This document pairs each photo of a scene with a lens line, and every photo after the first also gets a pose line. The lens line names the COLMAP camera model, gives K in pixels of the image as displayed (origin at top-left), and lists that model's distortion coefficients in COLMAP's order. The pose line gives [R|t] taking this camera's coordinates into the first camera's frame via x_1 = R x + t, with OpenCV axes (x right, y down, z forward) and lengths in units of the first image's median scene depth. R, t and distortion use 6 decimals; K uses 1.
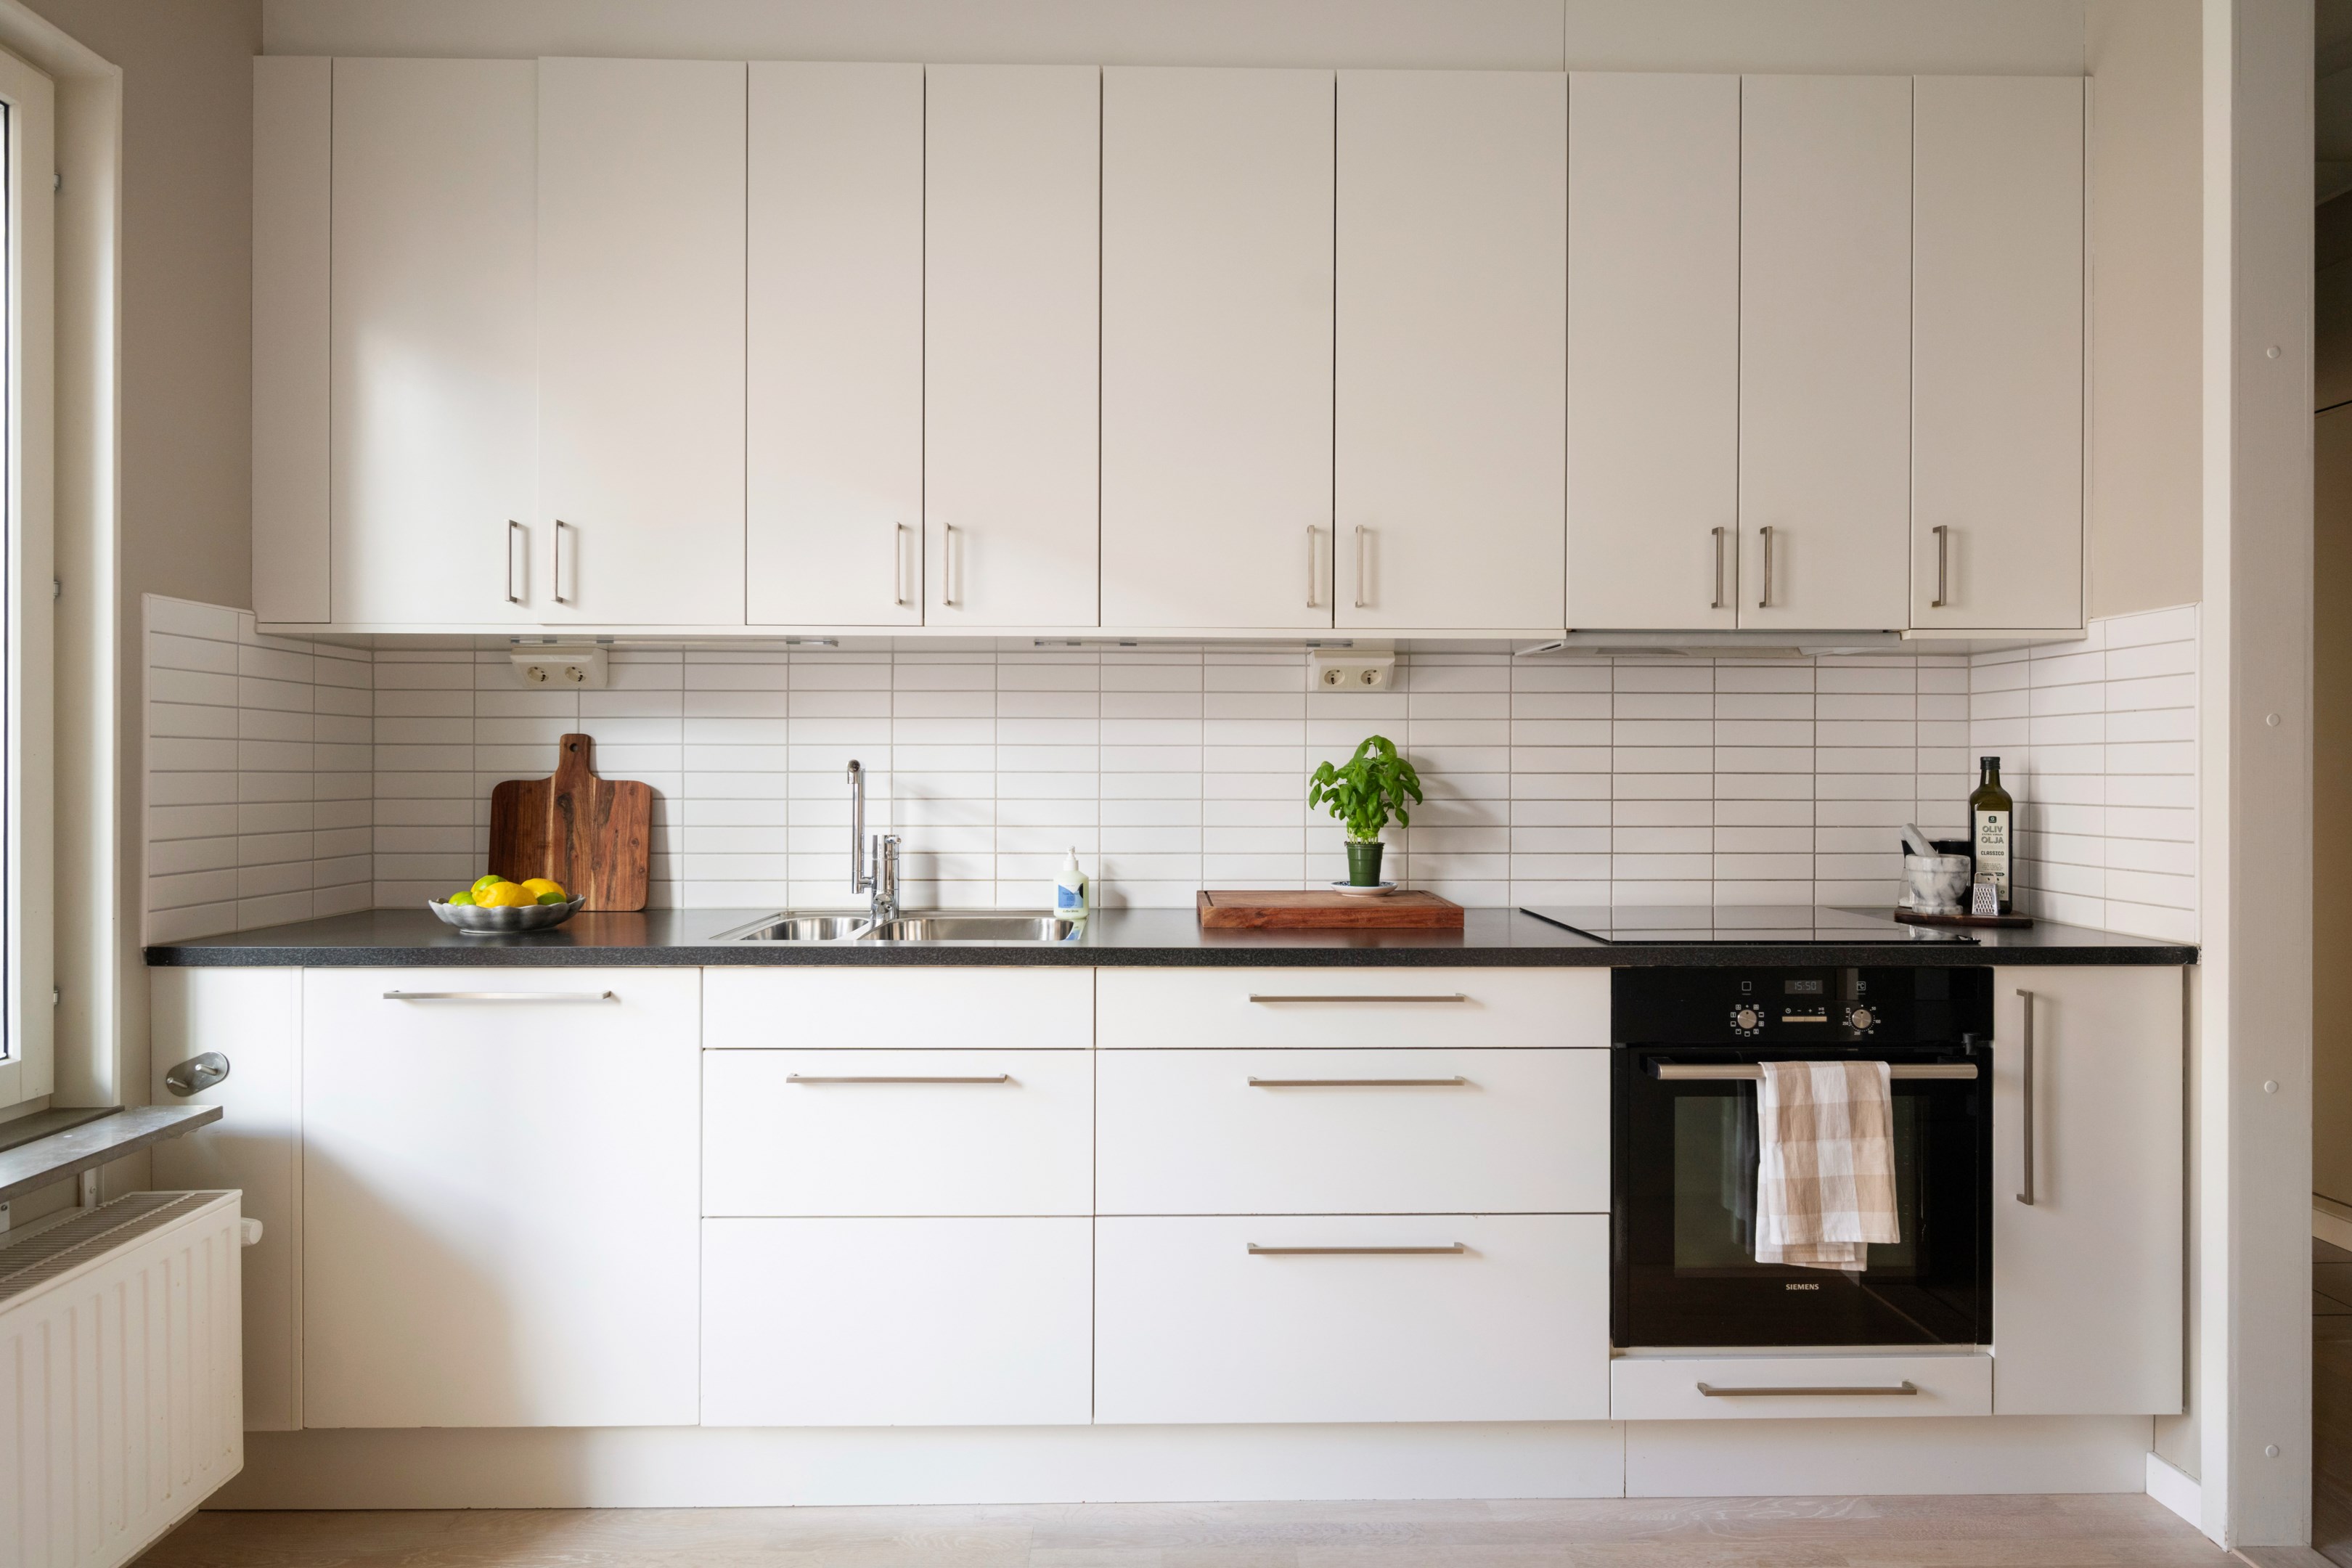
lens RADIAL K [[1353.3, 0, 1183.2], [0, 1353.3, 774.6], [0, 0, 1]] dist [-0.001159, 0.001129]
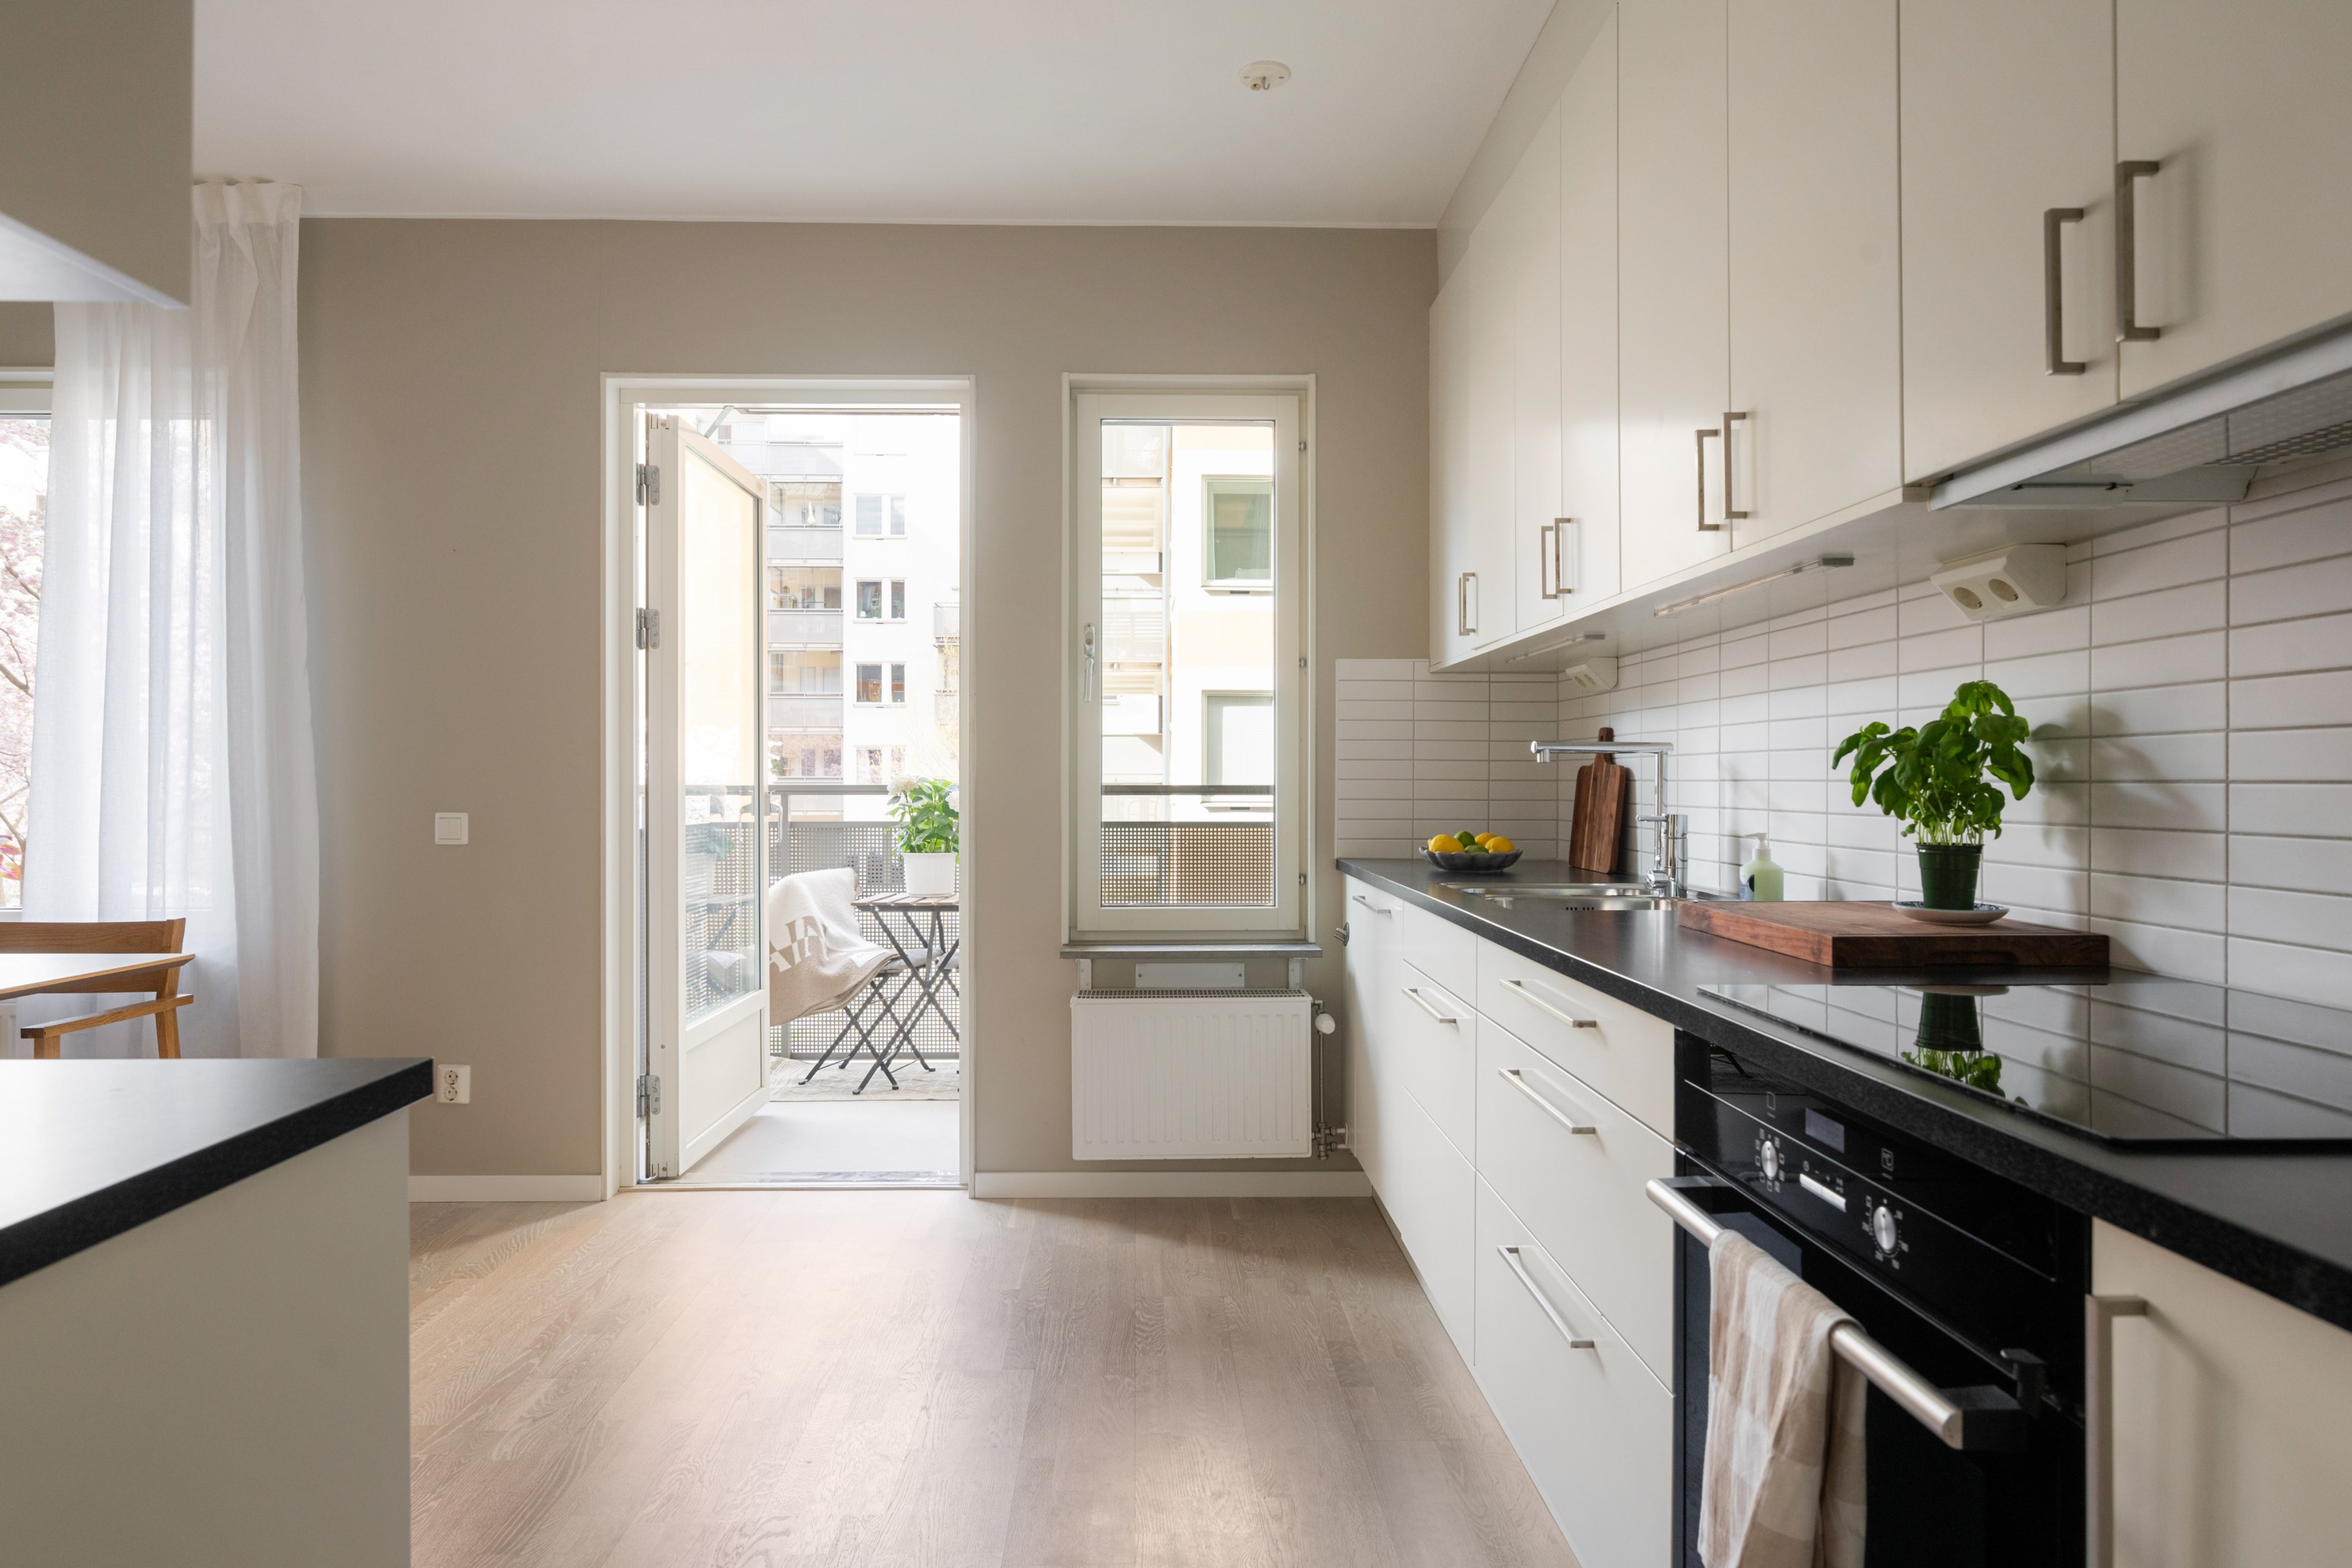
lens RADIAL K [[1353.3, 0, 1179.8], [0, 1353.3, 786.5], [0, 0, 1]] dist [-0.001159, 0.001129]
pose [[0.009151, 0.004047, -0.999950, 0.845342], [-0.002447, 0.999989, 0.004024, 0.021657], [0.999955, 0.002410, 0.009161, 0.653170]]
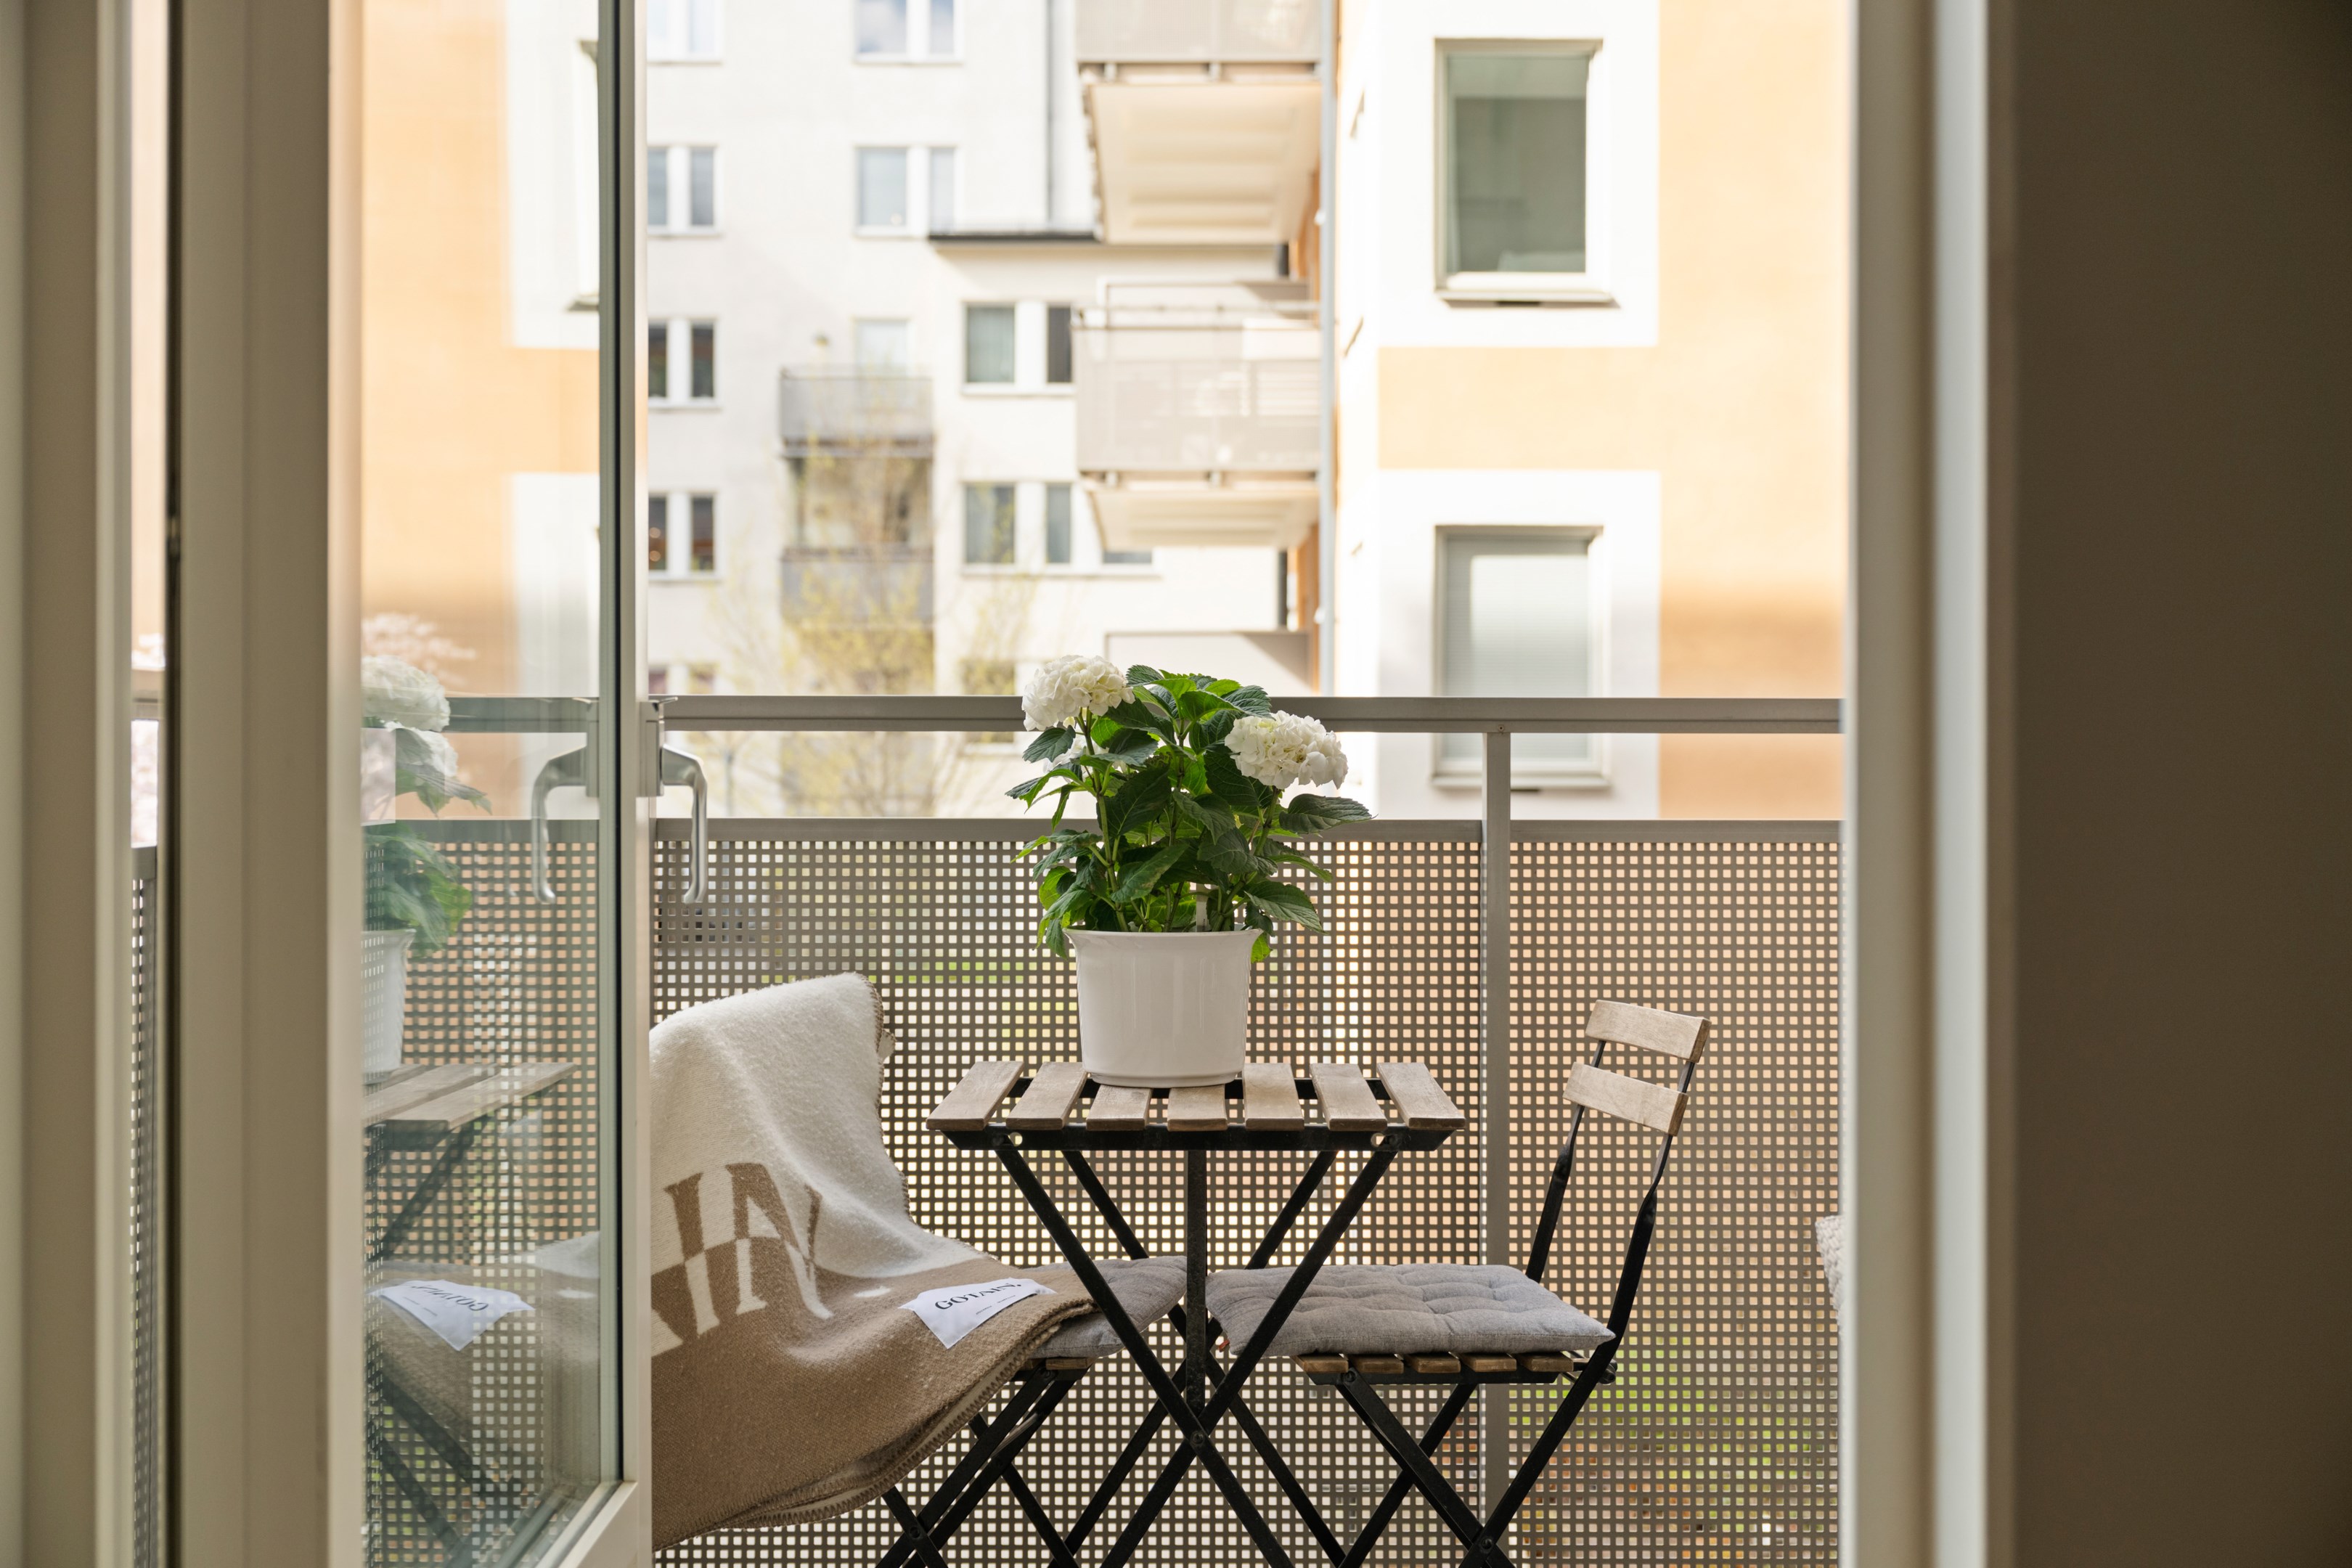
lens RADIAL K [[2627.2, 0, 1179.2], [0, 2627.2, 769.3], [0, 0, 1]] dist [-0.000874, 0.000000]
pose [[-0.005088, 0.010376, -0.999933, 0.649727], [-0.002287, 0.999943, 0.010388, 0.027672], [0.999984, 0.002340, -0.005064, 0.579898]]
